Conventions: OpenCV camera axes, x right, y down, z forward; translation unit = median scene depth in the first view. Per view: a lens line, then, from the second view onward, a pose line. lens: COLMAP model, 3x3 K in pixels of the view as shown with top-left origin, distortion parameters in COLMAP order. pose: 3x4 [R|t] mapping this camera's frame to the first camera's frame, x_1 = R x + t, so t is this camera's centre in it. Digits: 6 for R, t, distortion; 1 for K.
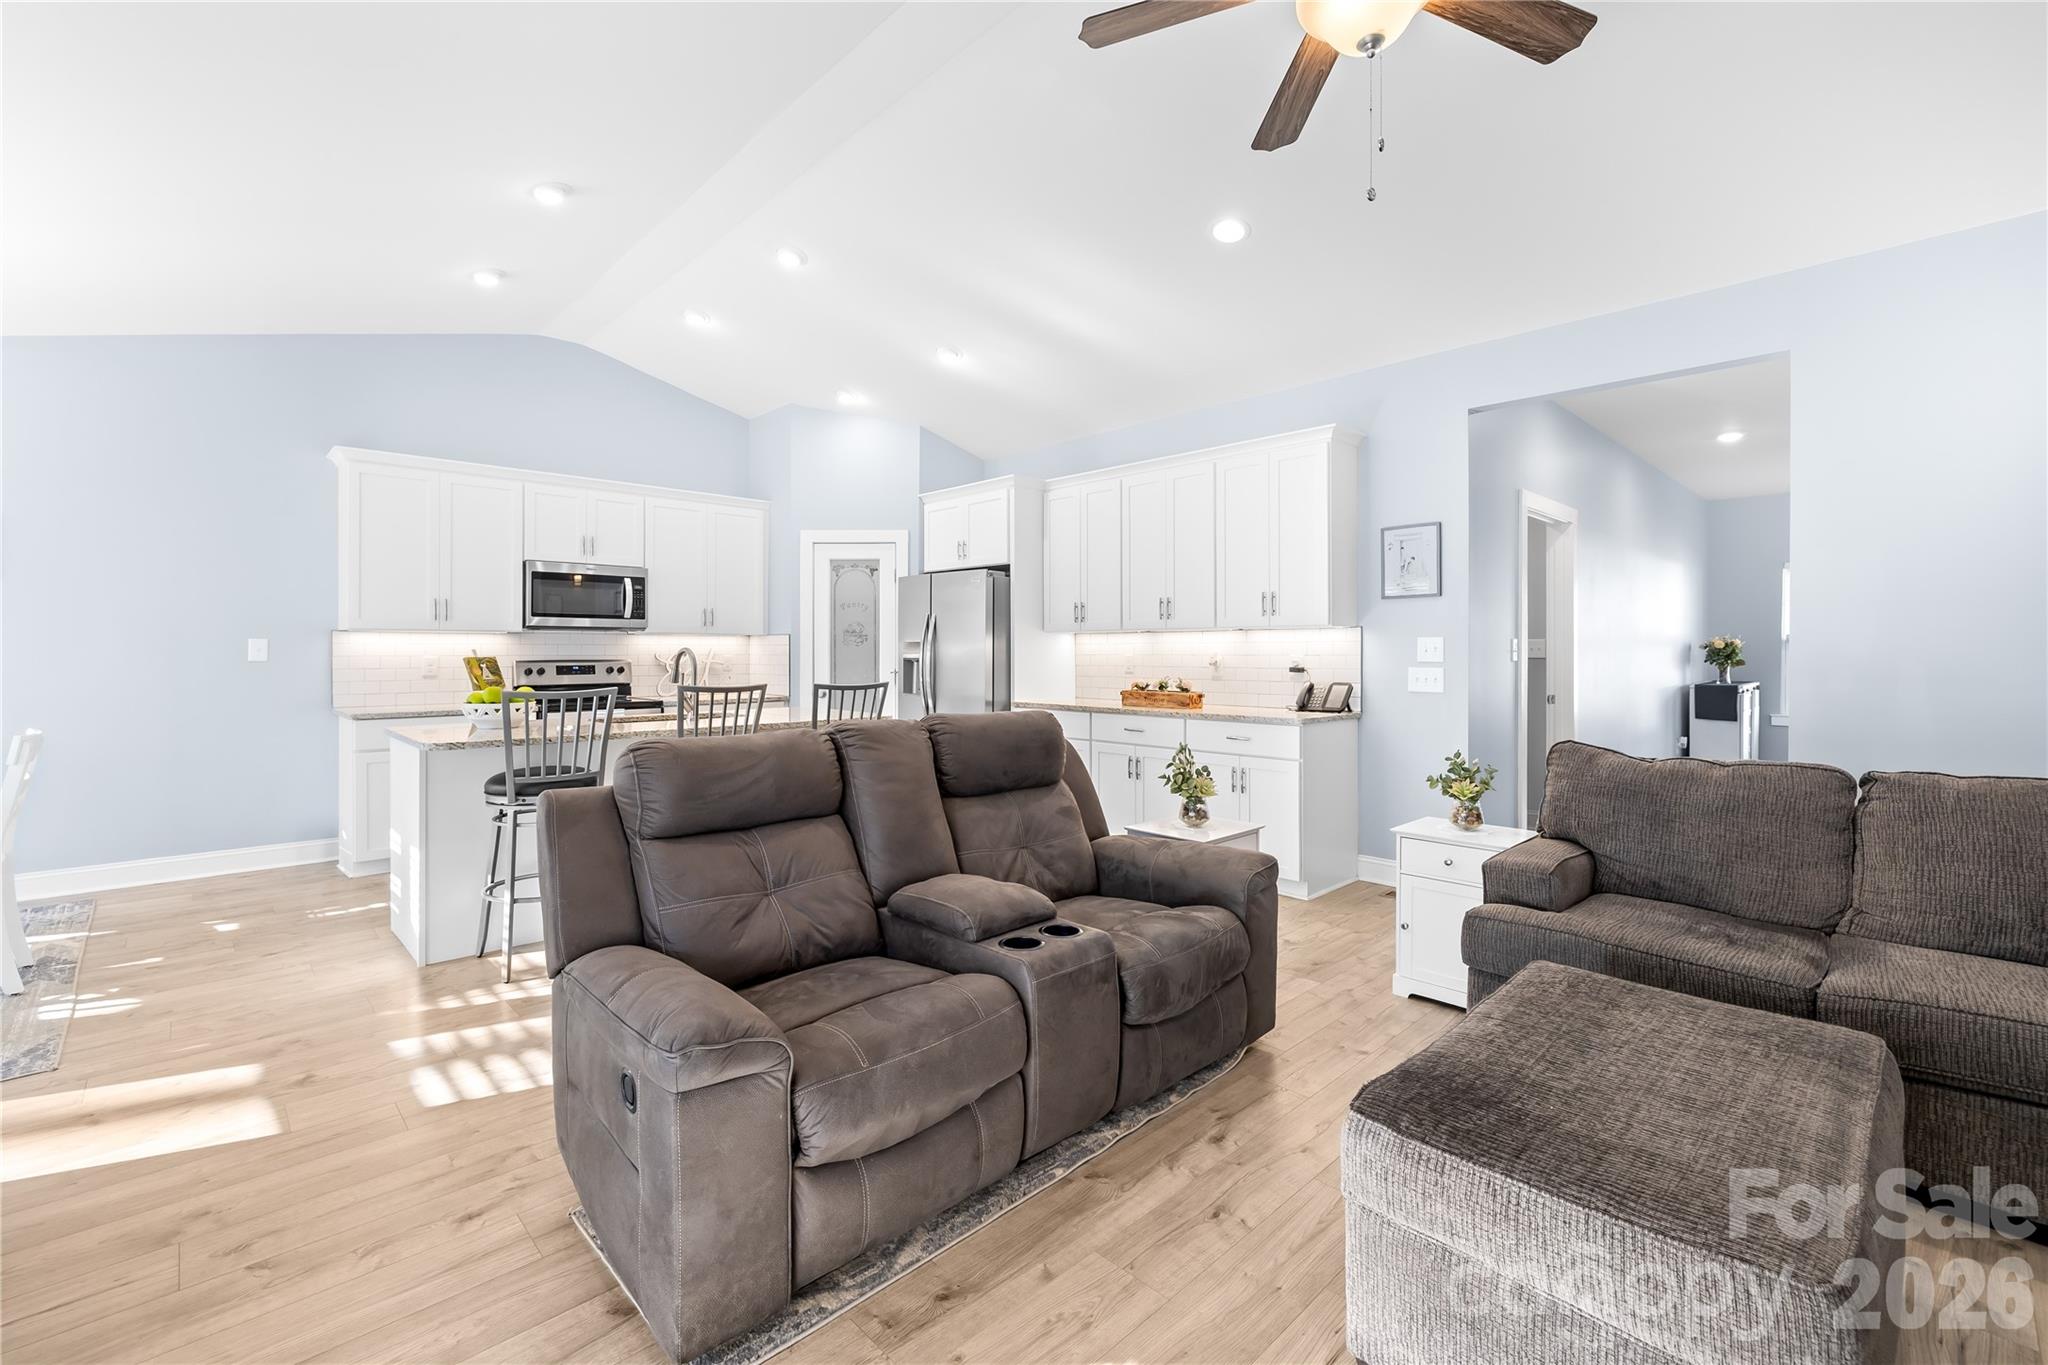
lens RADIAL K [[875.3, 0, 1018.6], [0, 875.3, 650.6], [0, 0, 1]] dist [-0.000623, -0.000126]
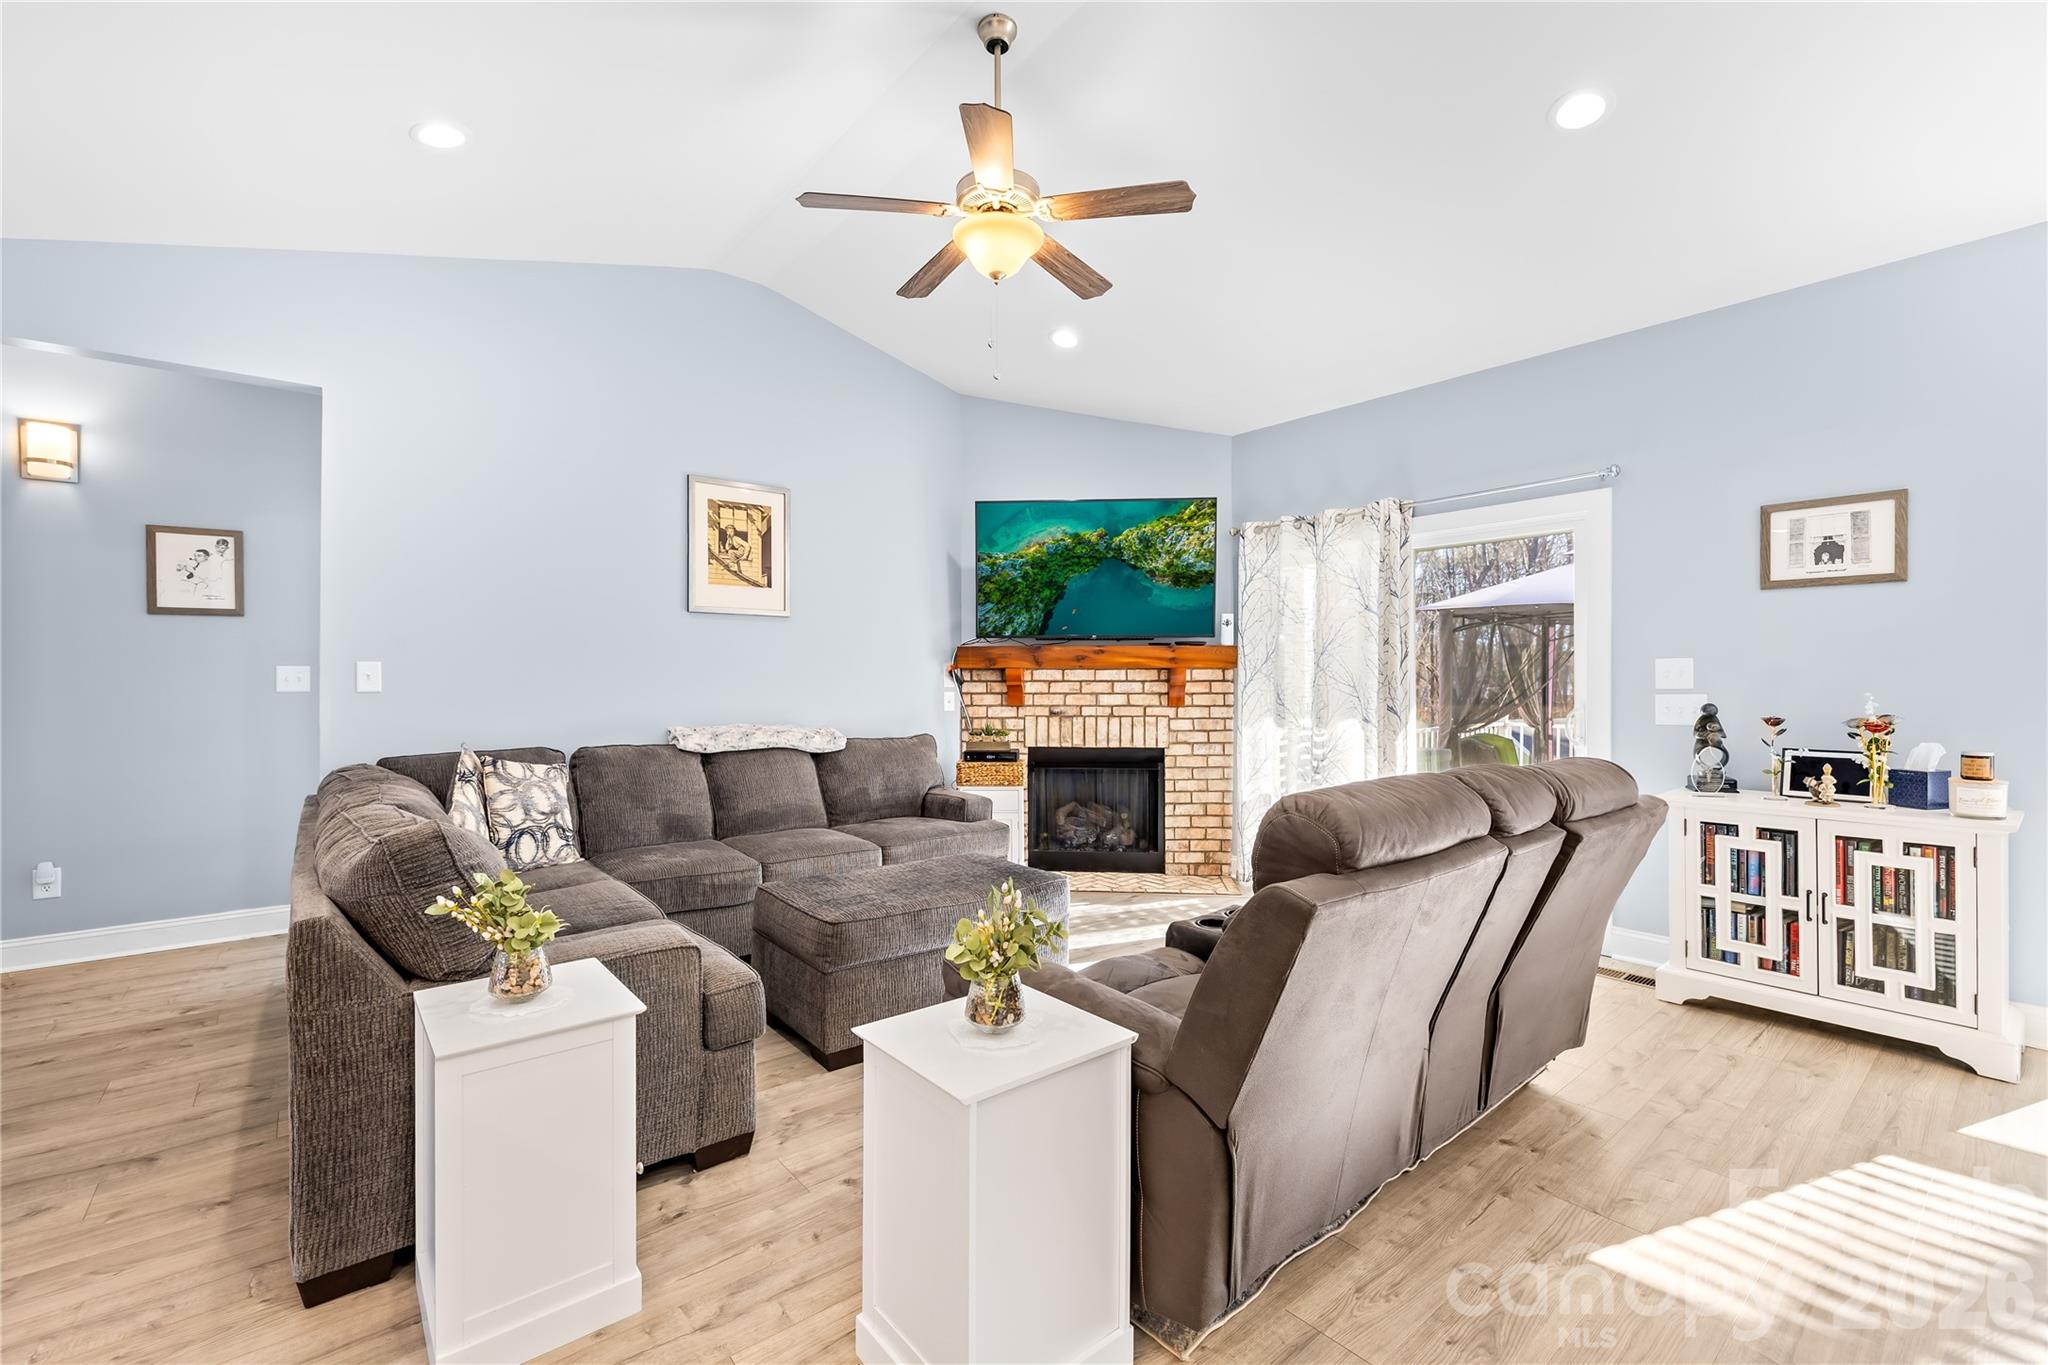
lens RADIAL K [[859.5, 0, 1008.2], [0, 859.5, 681.4], [0, 0, 1]] dist [-0.000510, -0.000213]
pose [[-0.995899, 0.000587, 0.090466, 0.077124], [0.001066, 0.999986, 0.005246, 0.001439], [-0.090461, 0.005321, -0.995886, 0.810994]]
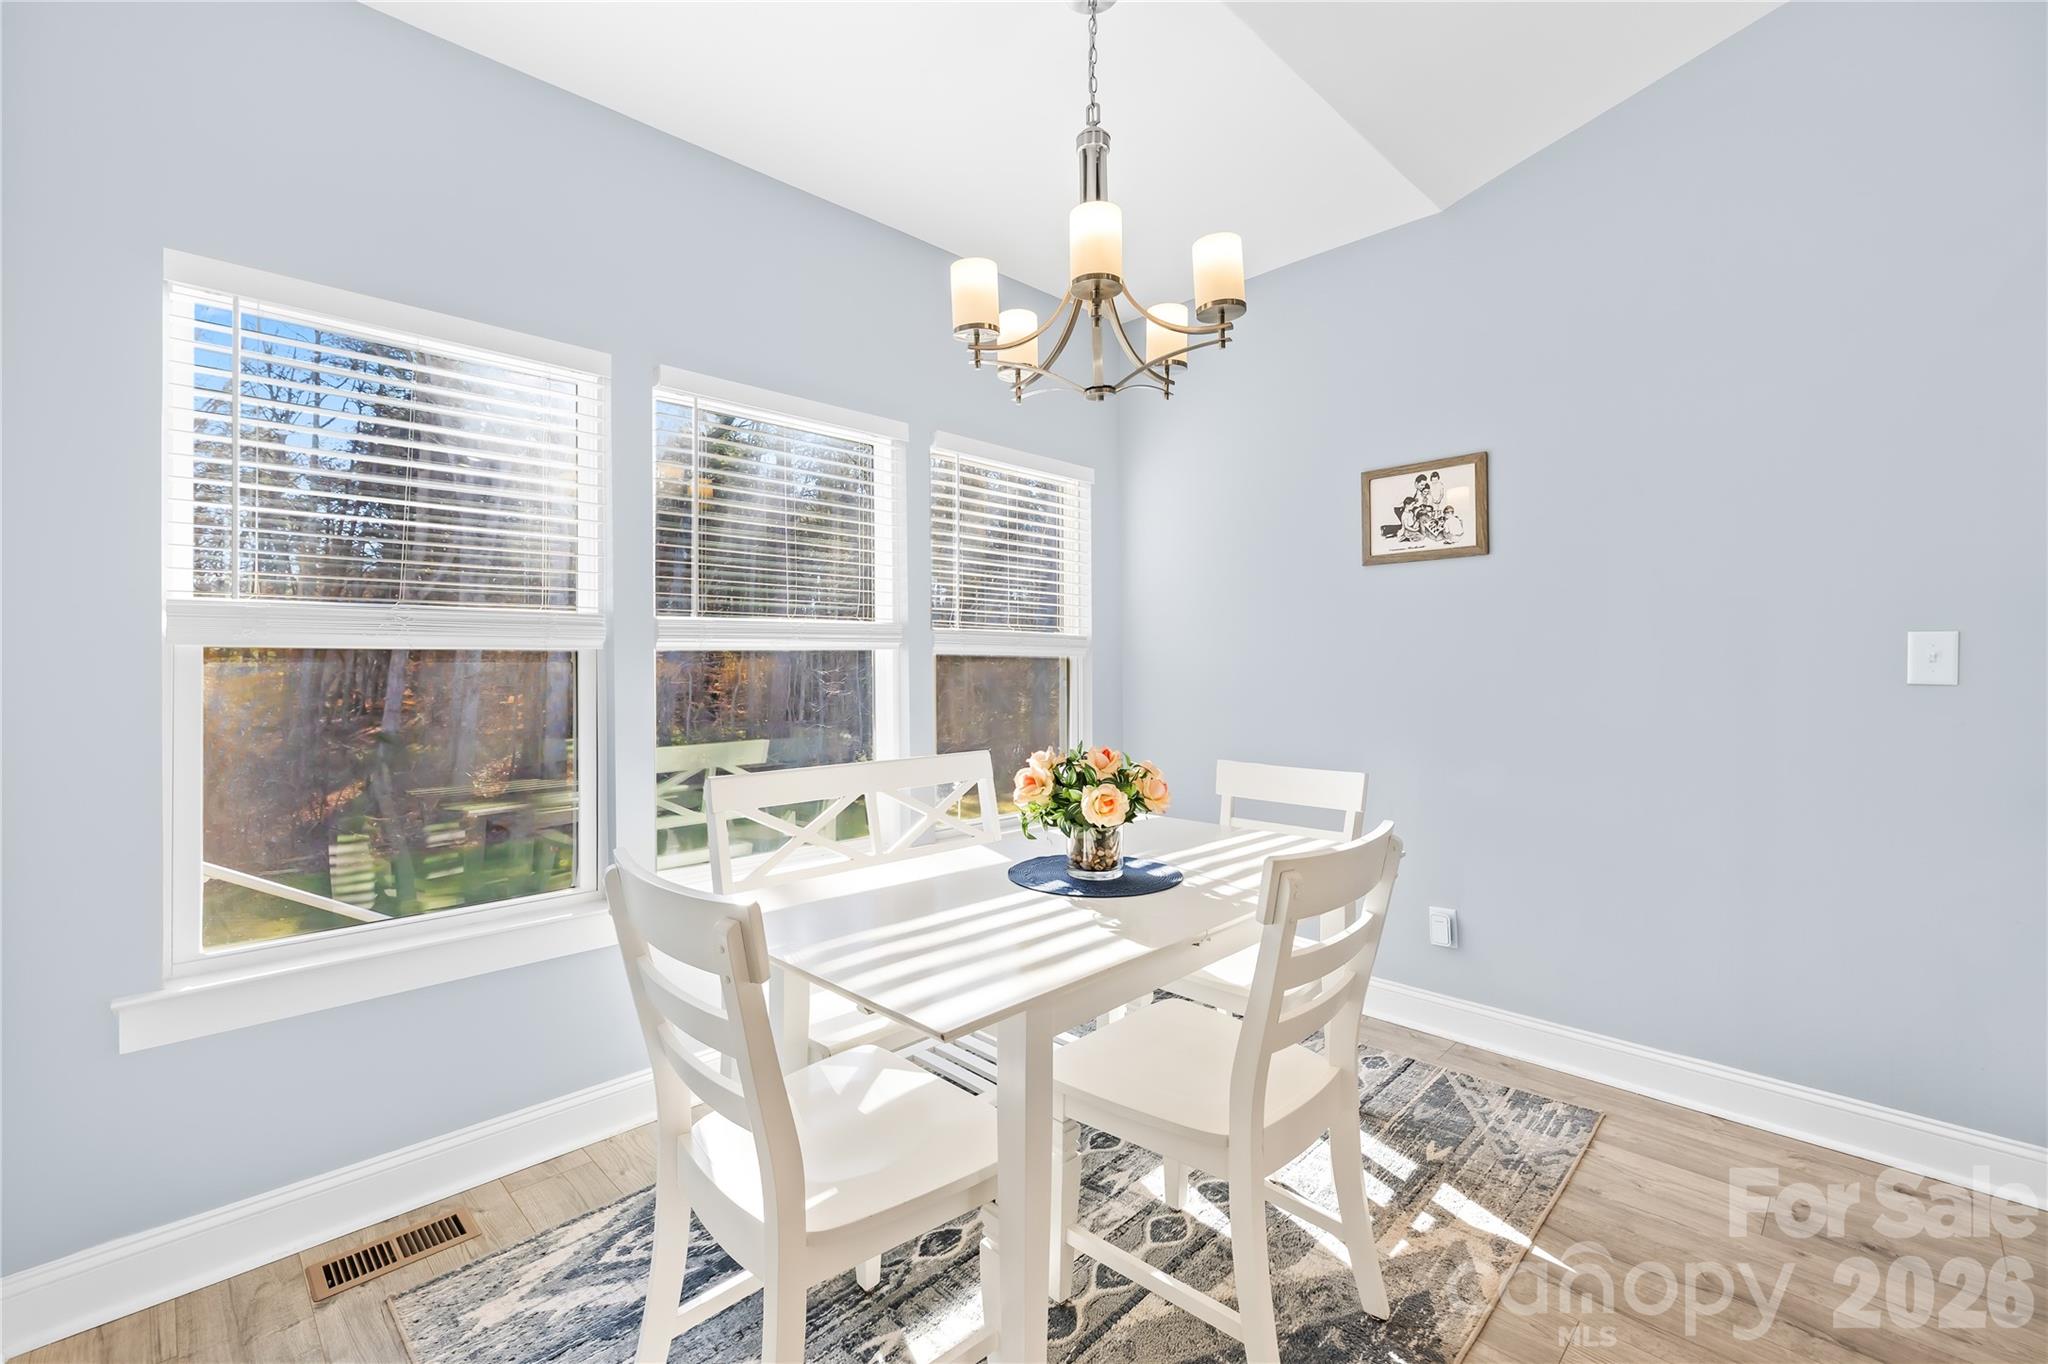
lens RADIAL K [[873.9, 0, 1004.2], [0, 873.9, 657.9], [0, 0, 1]] dist [0.001735, -0.000019]
pose [[0.004593, -0.007177, -0.999964, -0.369383], [0.002462, 0.999971, -0.007166, 0.001018], [0.999986, -0.002429, 0.004610, 0.453268]]
